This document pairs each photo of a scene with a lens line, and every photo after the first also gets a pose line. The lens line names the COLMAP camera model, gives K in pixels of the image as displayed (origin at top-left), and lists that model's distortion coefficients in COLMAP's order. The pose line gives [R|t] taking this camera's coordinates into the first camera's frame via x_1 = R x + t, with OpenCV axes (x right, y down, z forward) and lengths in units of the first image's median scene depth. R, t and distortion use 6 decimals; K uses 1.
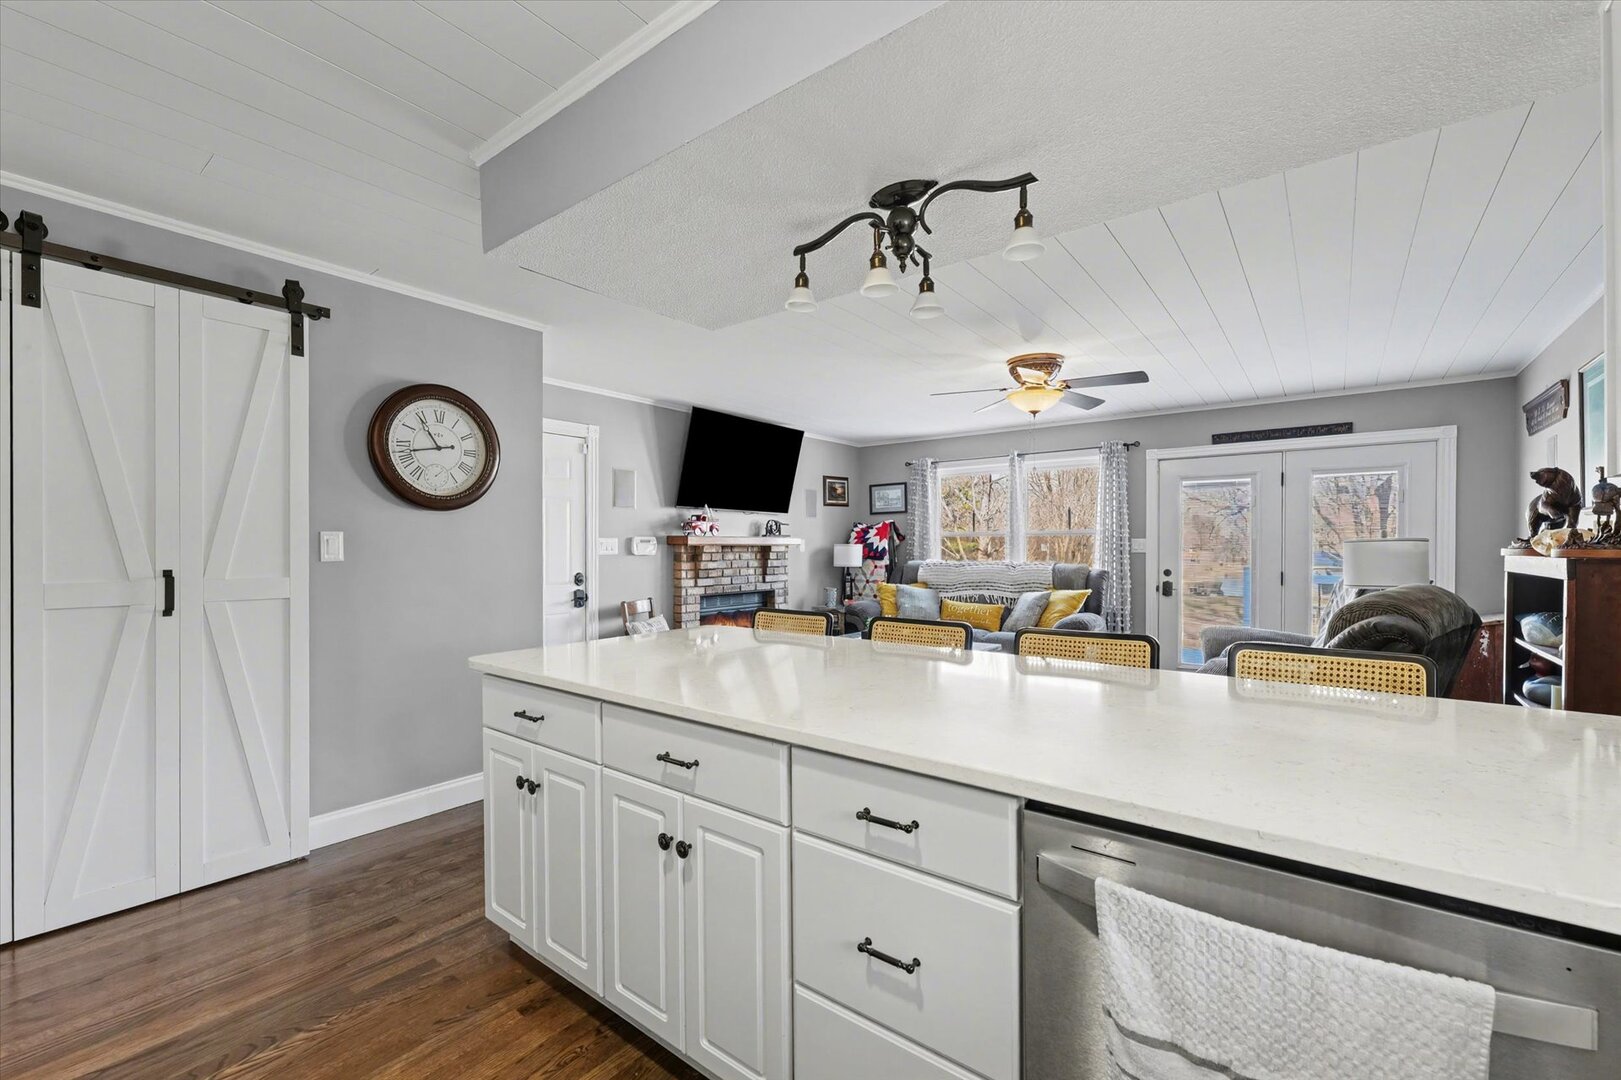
lens RADIAL K [[680.9, 0, 816.5], [0, 680.9, 544.0], [0, 0, 1]] dist [-0.002519, -0.000184]
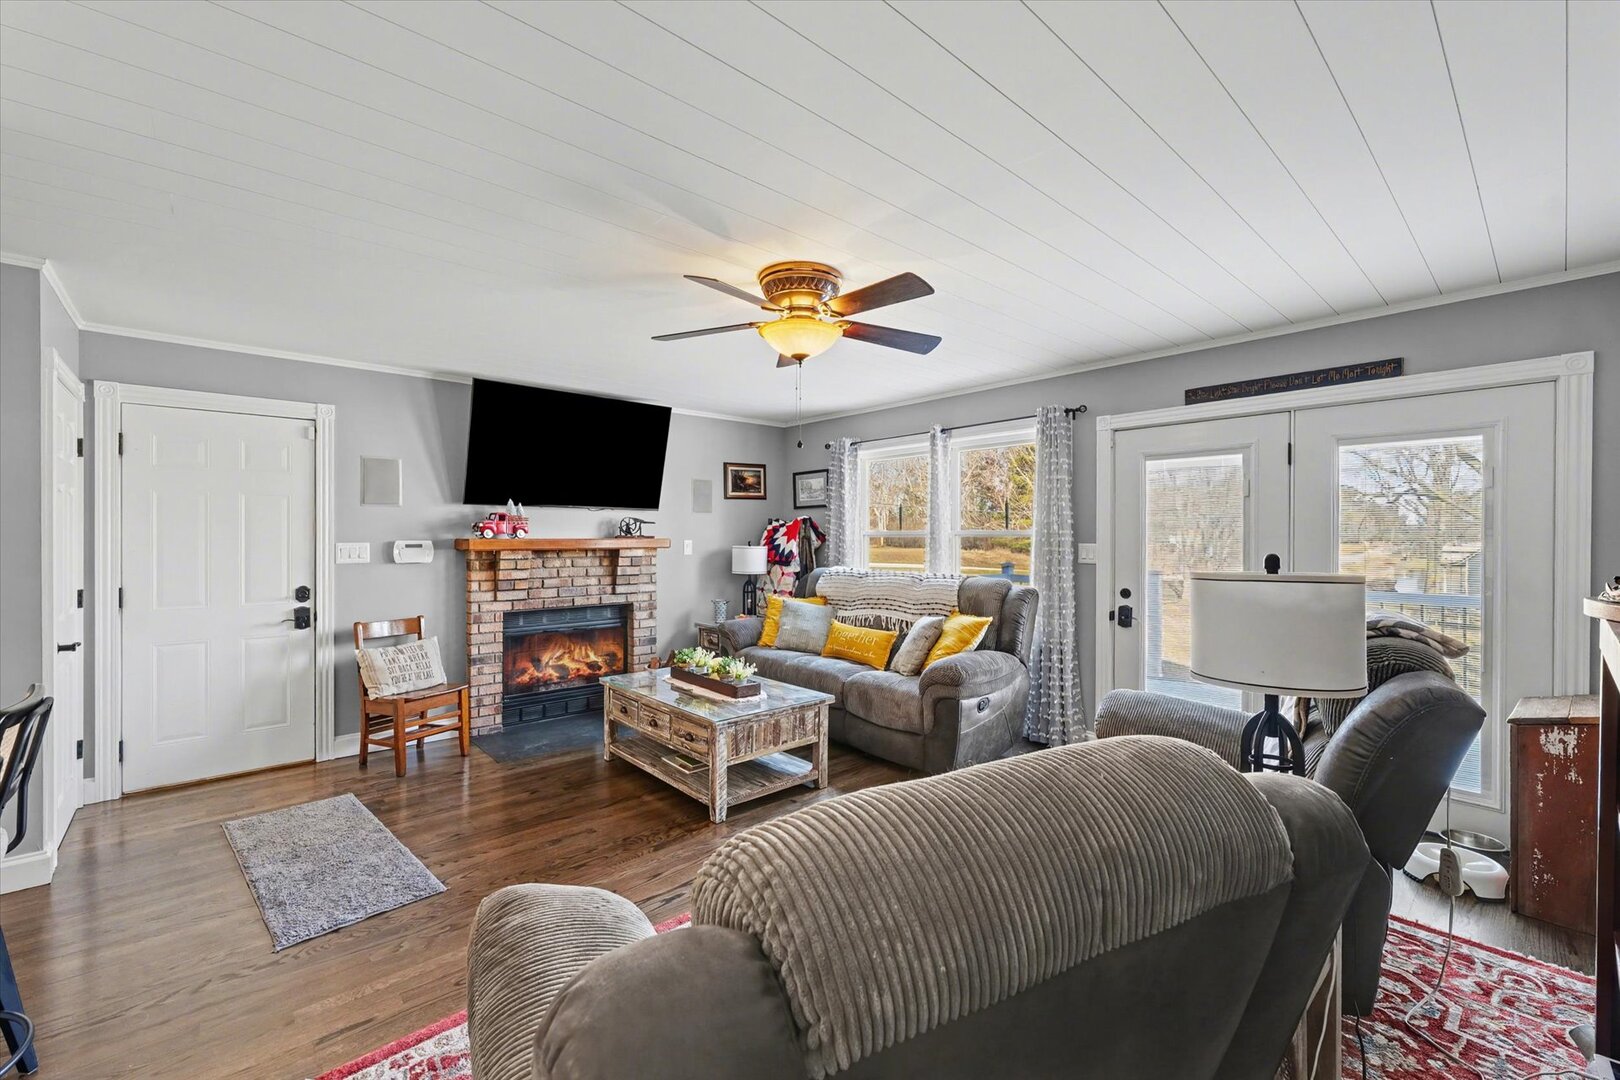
lens RADIAL K [[680.5, 0, 804.2], [0, 680.5, 537.2], [0, 0, 1]] dist [-0.002519, -0.000184]
pose [[0.983115, 0.002627, -0.182969, 0.302397], [-0.001774, 0.999987, 0.004824, -0.016578], [0.182980, -0.004418, 0.983107, 0.245574]]
